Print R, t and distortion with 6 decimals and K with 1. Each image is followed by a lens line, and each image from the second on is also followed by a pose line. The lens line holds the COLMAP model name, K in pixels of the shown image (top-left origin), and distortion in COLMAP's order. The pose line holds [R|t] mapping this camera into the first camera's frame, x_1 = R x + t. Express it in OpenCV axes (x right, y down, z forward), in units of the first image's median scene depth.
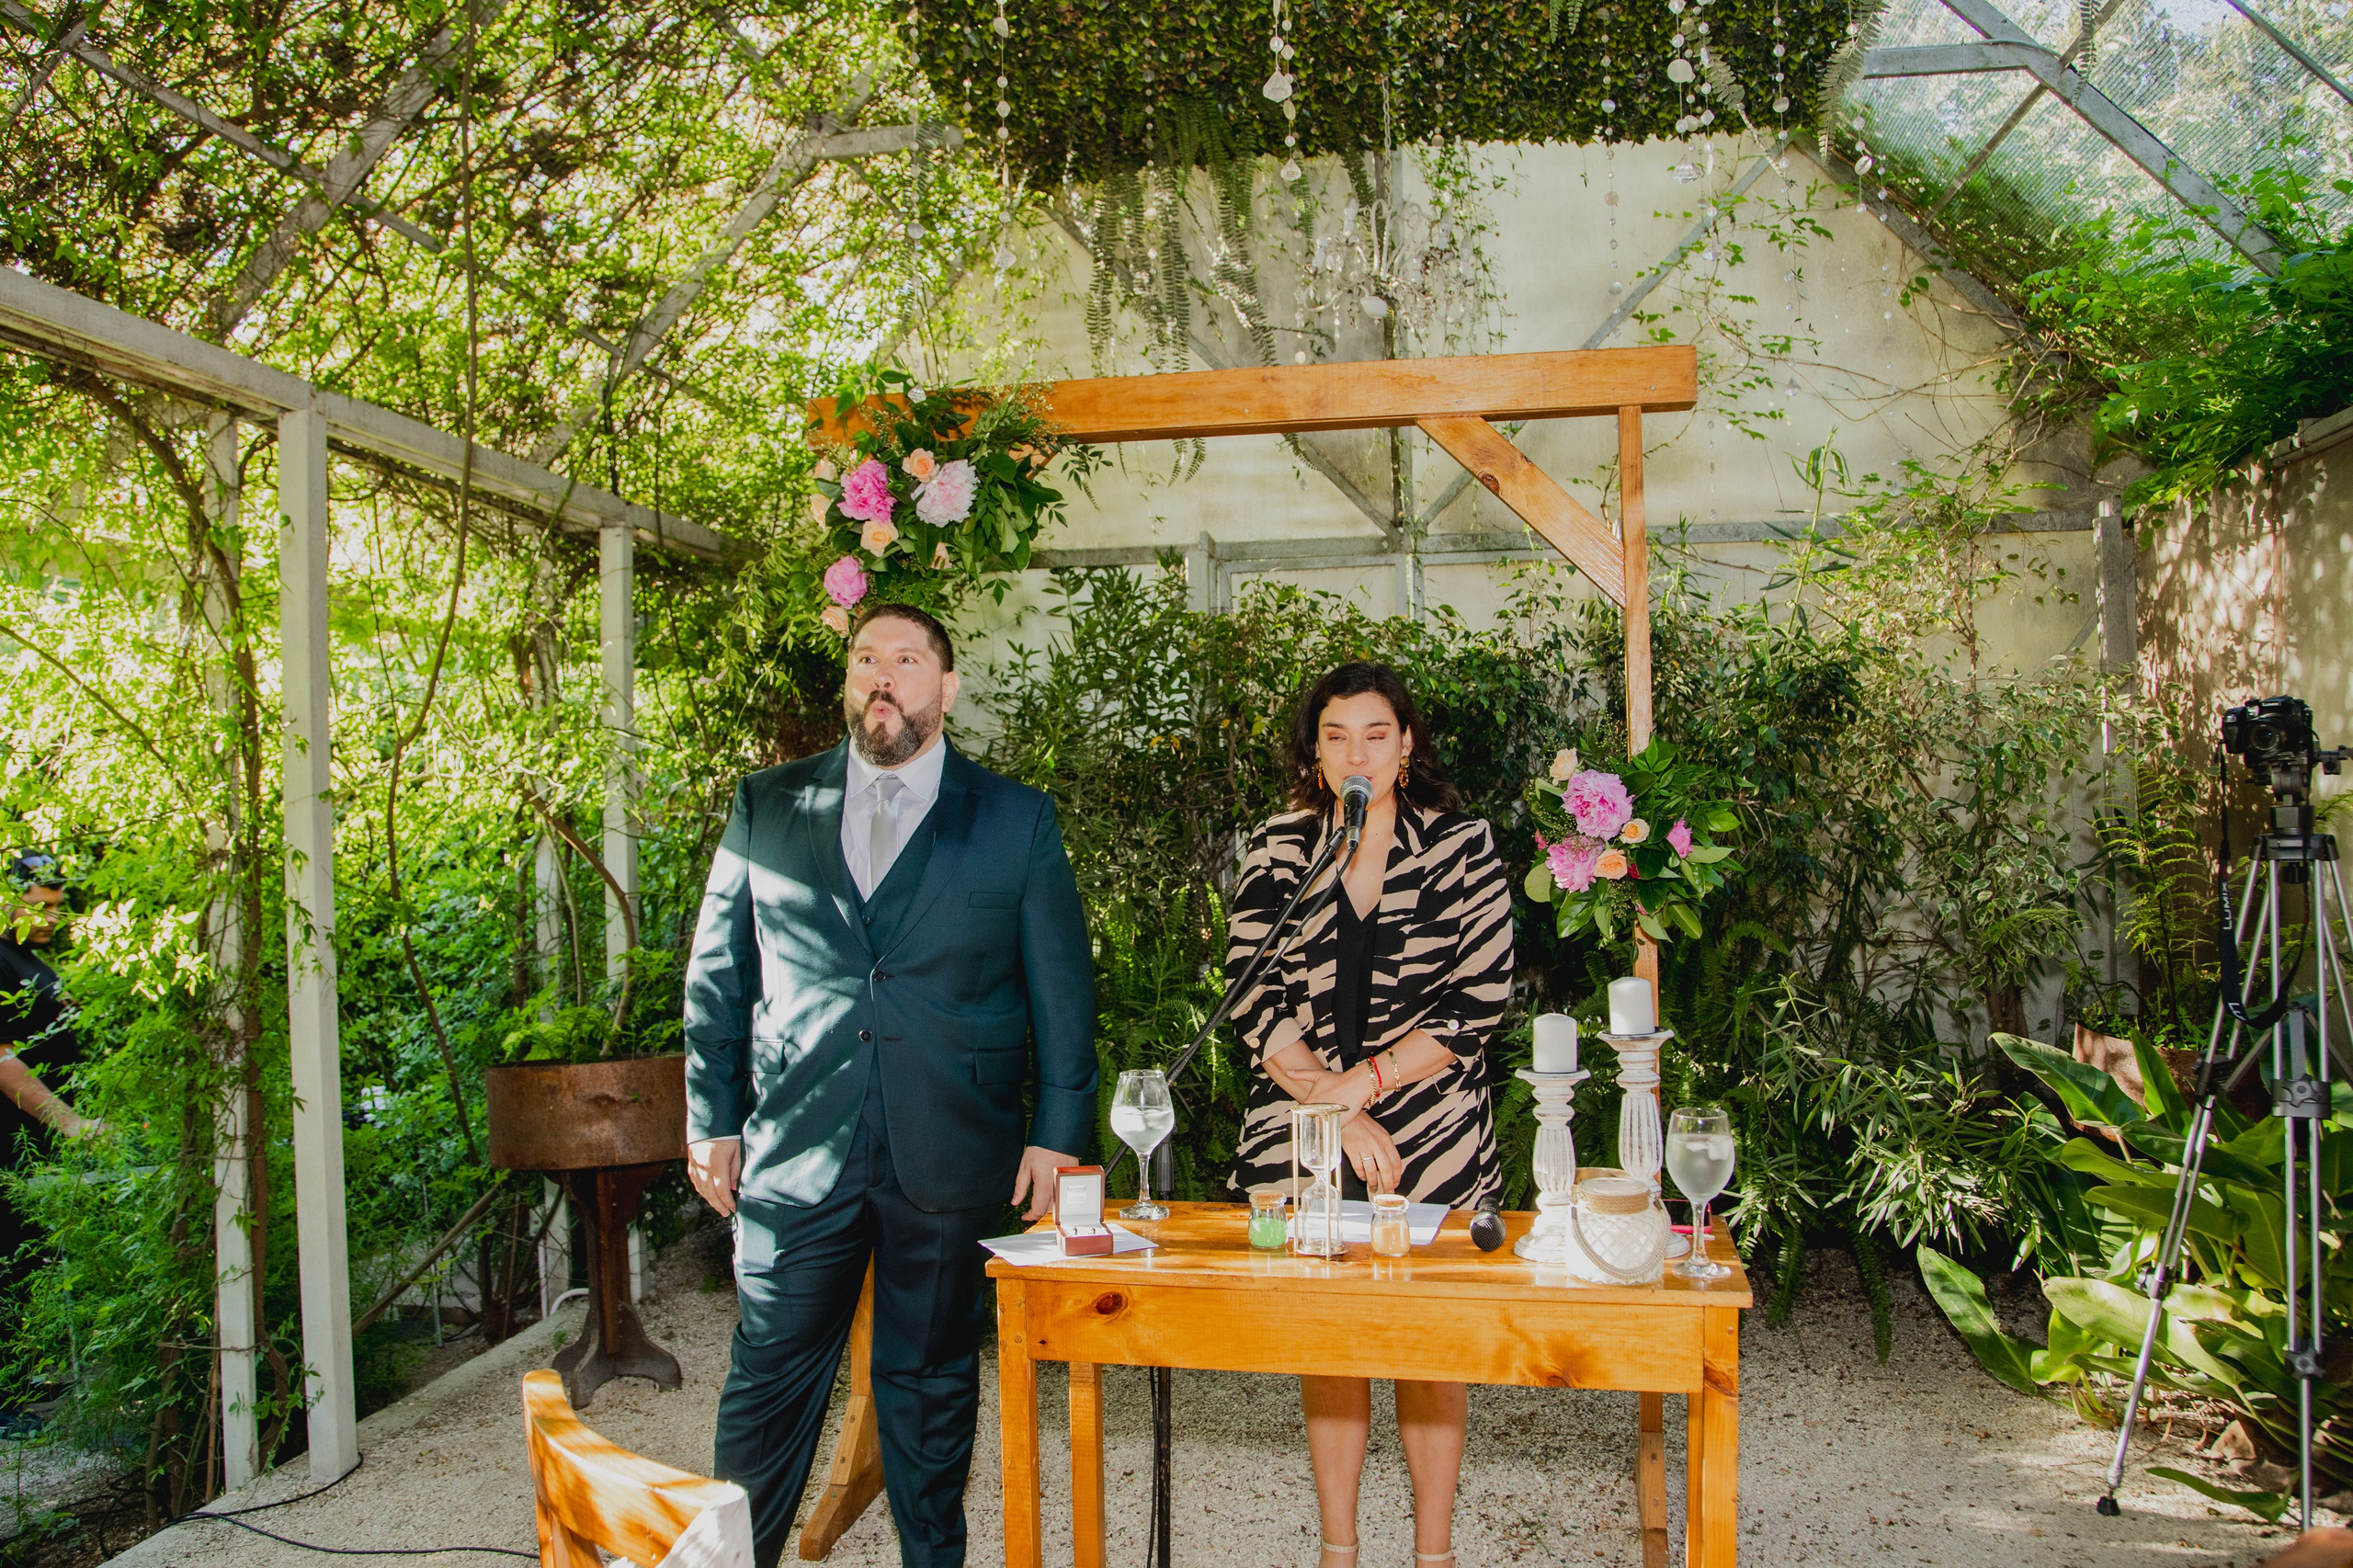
lens RADIAL K [[1854.2, 0, 1124.2], [0, 1854.2, 783.0], [0, 0, 1]] dist [-0.129404, 0.088338]
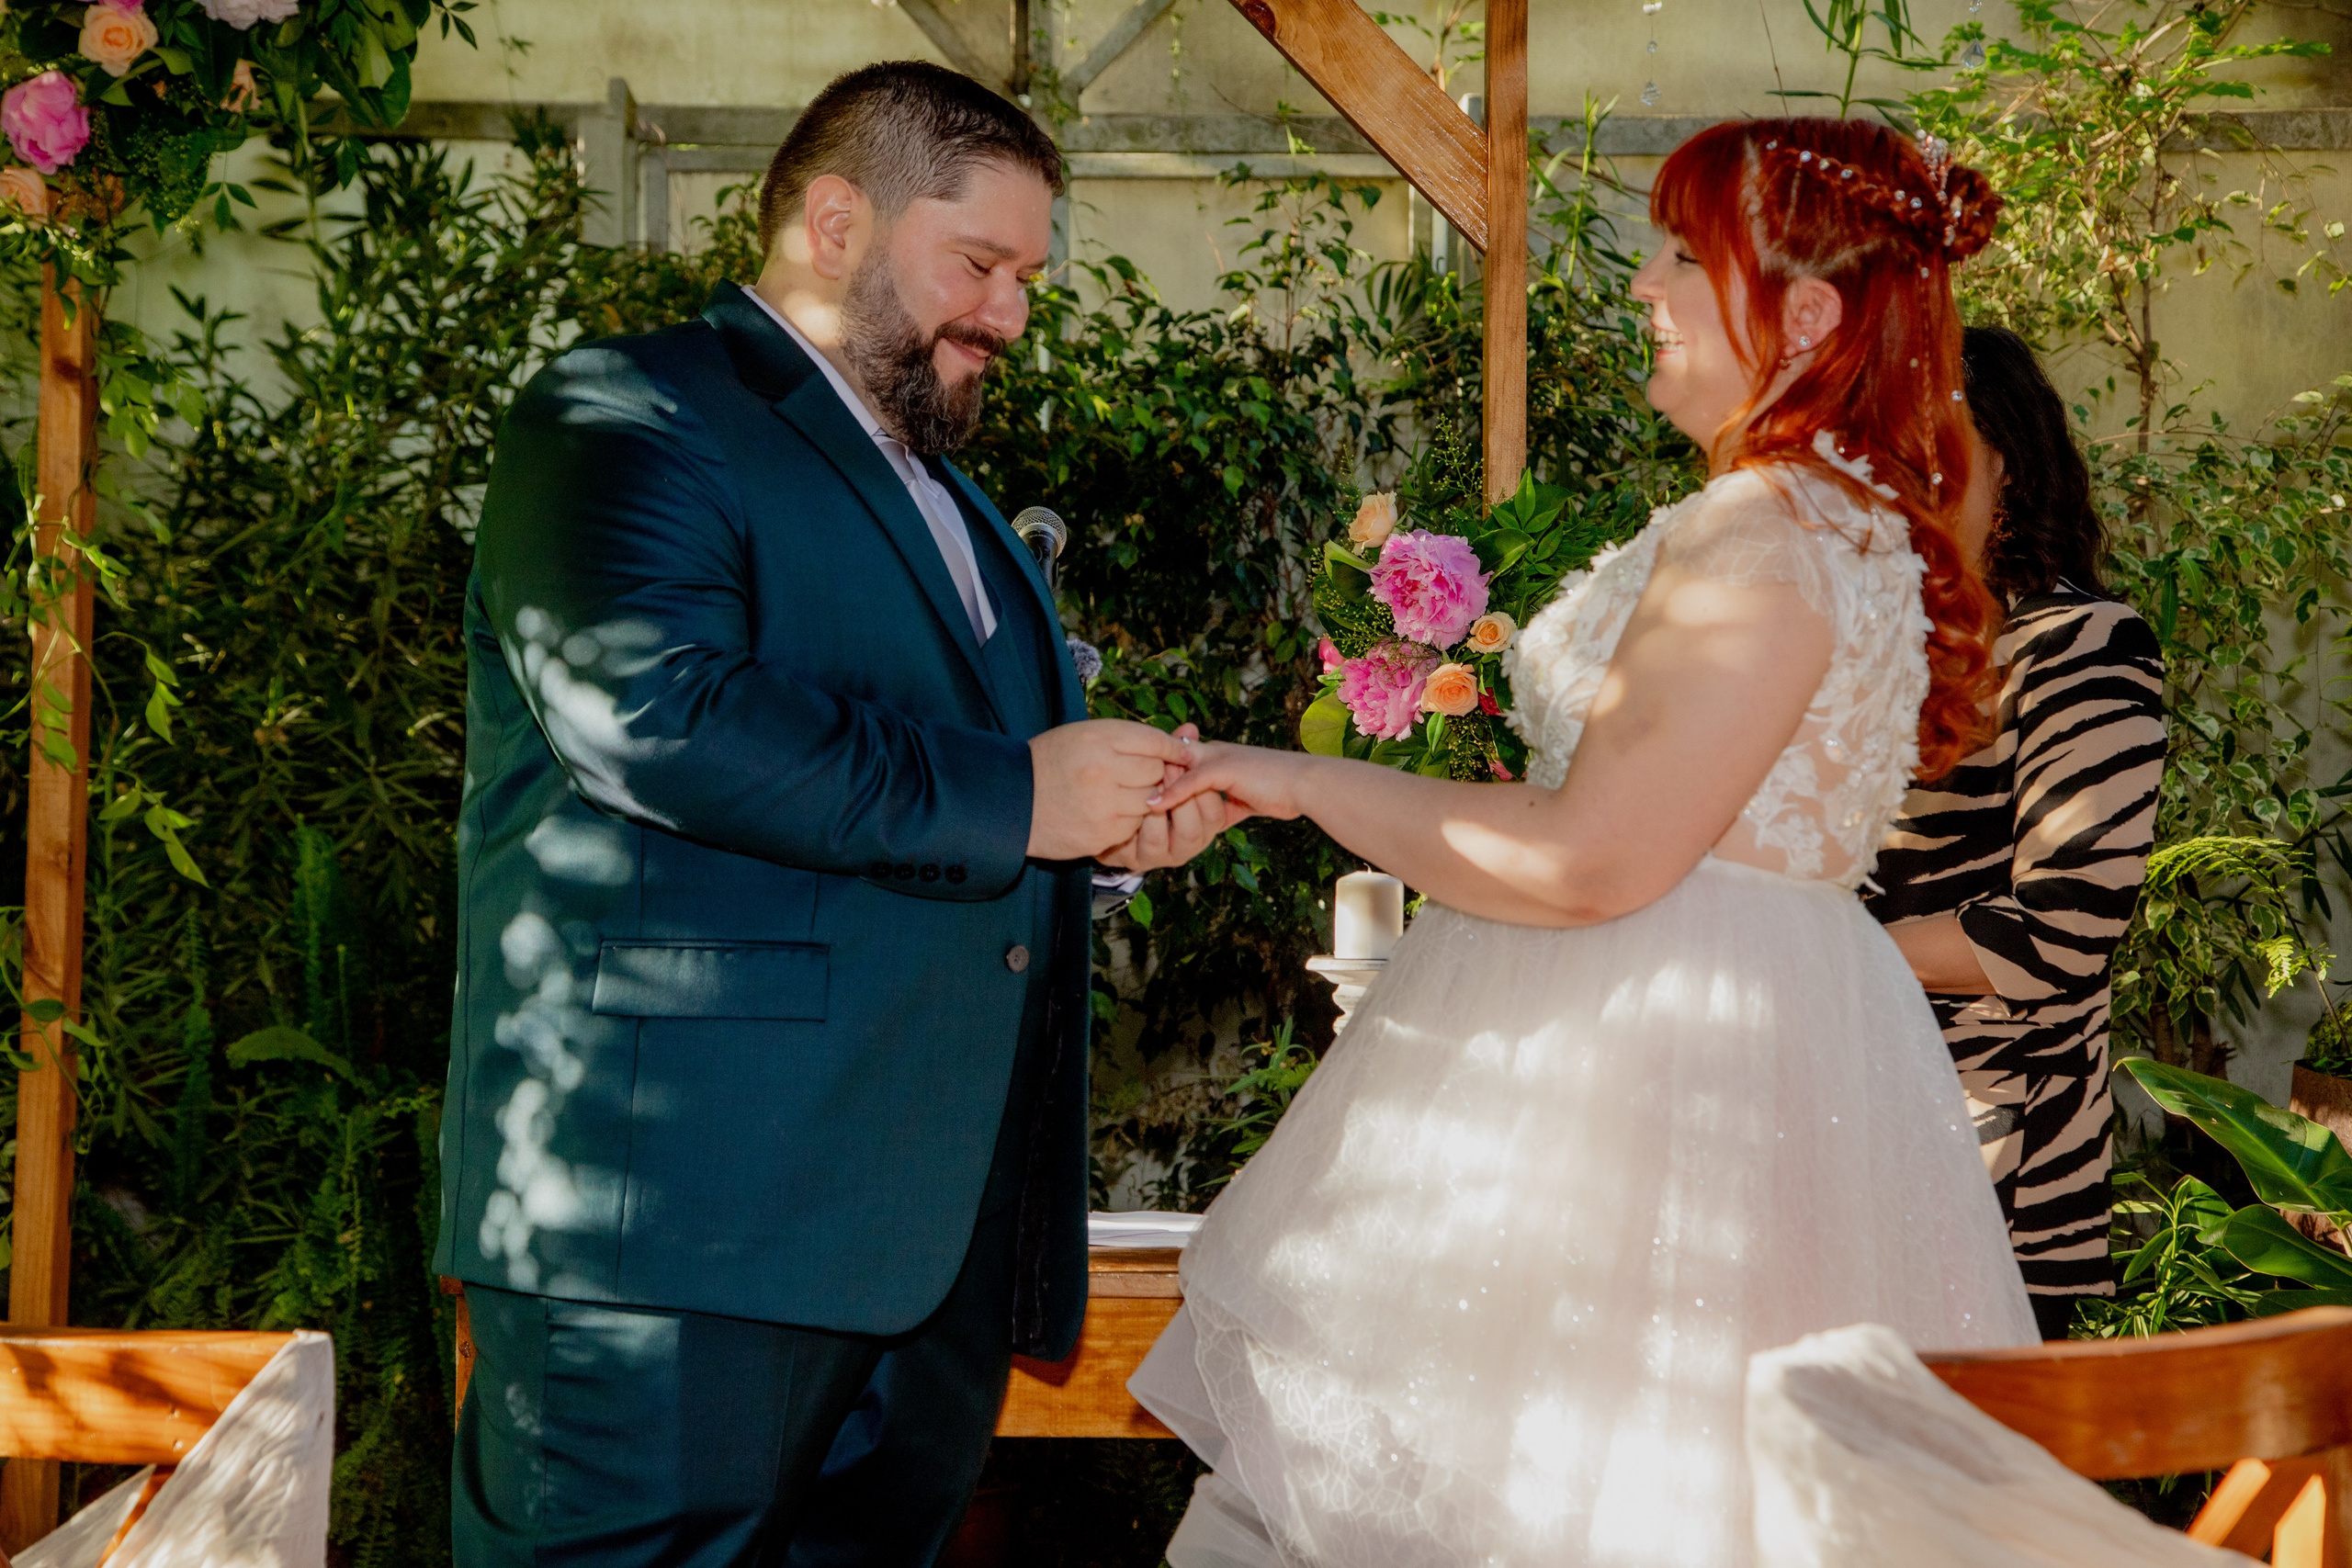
lens RADIAL K [[4703.8, 0, 1176.0], [0, 4703.8, 784.0], [0, 0, 1]] dist [0.398538, -0.040216]
pose [[0.977117, 0.025231, 0.211200, -0.092592], [-0.026565, 0.999641, 0.003483, 0.048827], [-0.211036, -0.009014, 0.977437, -0.303416]]
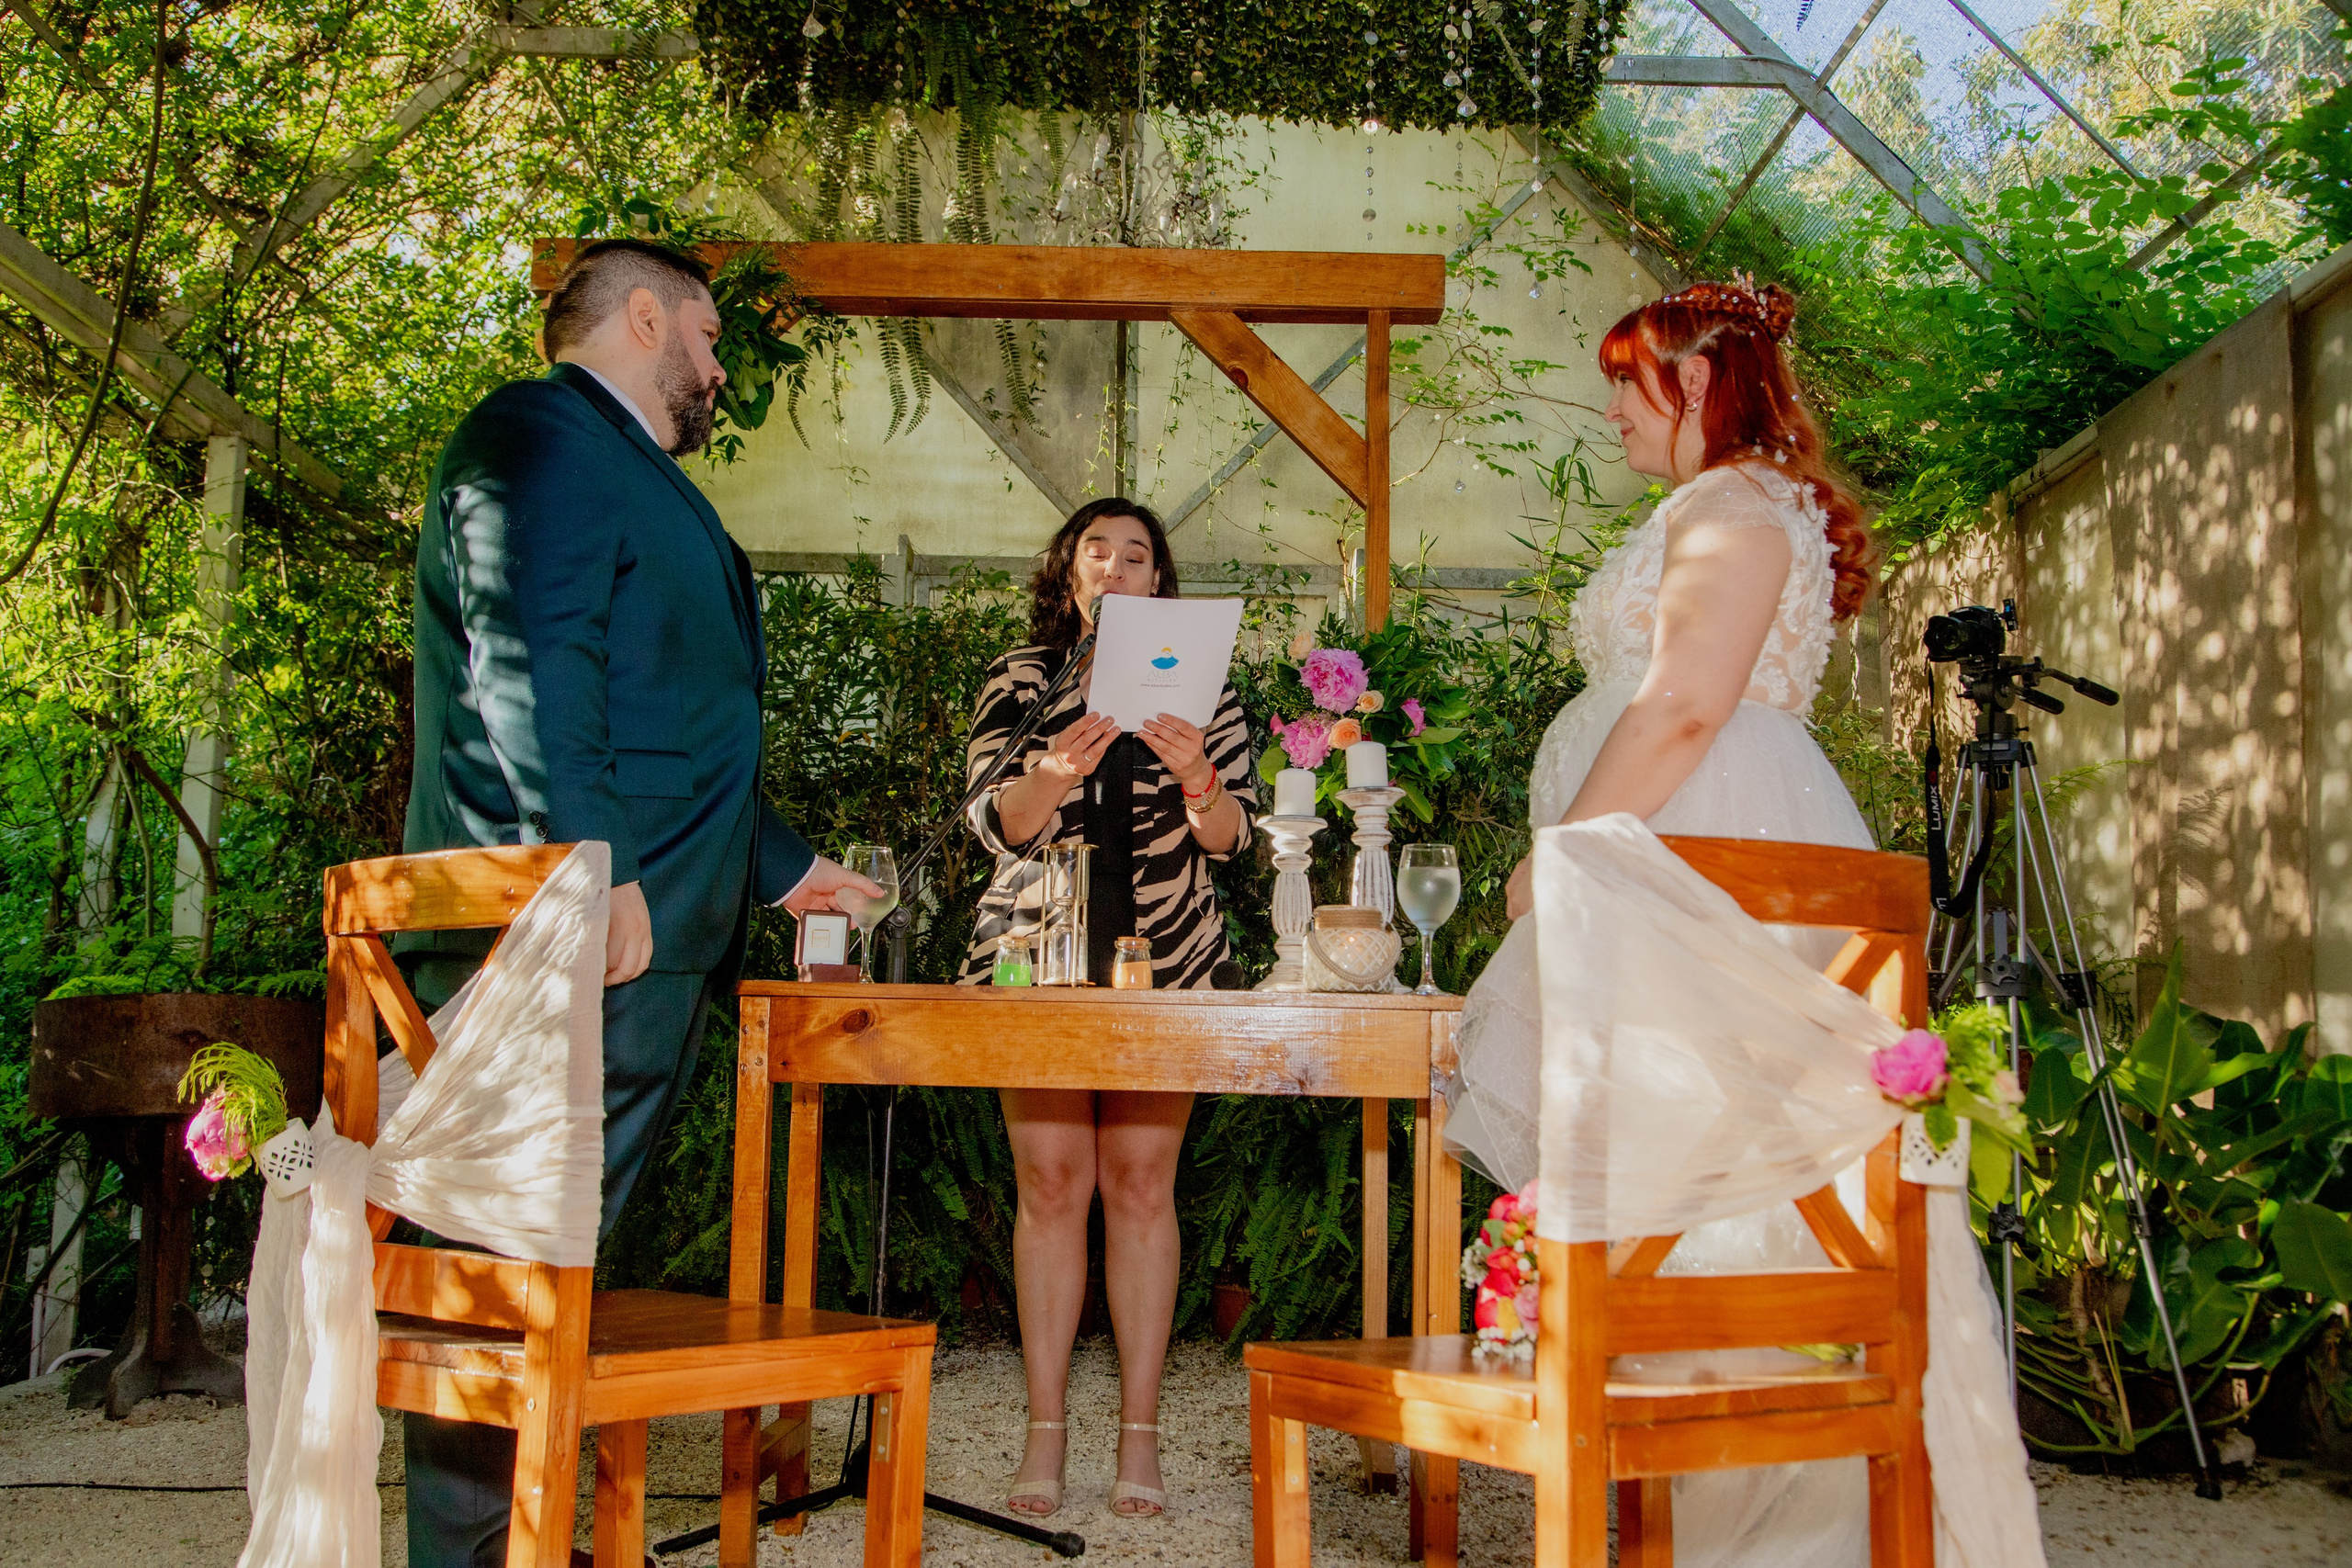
lens RADIAL K [[2358.4, 0, 1176.0], [0, 2358.4, 784.0], [0, 0, 1]] dist [0.012596, 0.036971]
pose [[0.979706, 0.065335, 0.189490, -0.047475], [-0.040204, 0.990225, -0.133559, 0.169178], [-0.196364, 0.123230, 0.972757, -0.161053]]
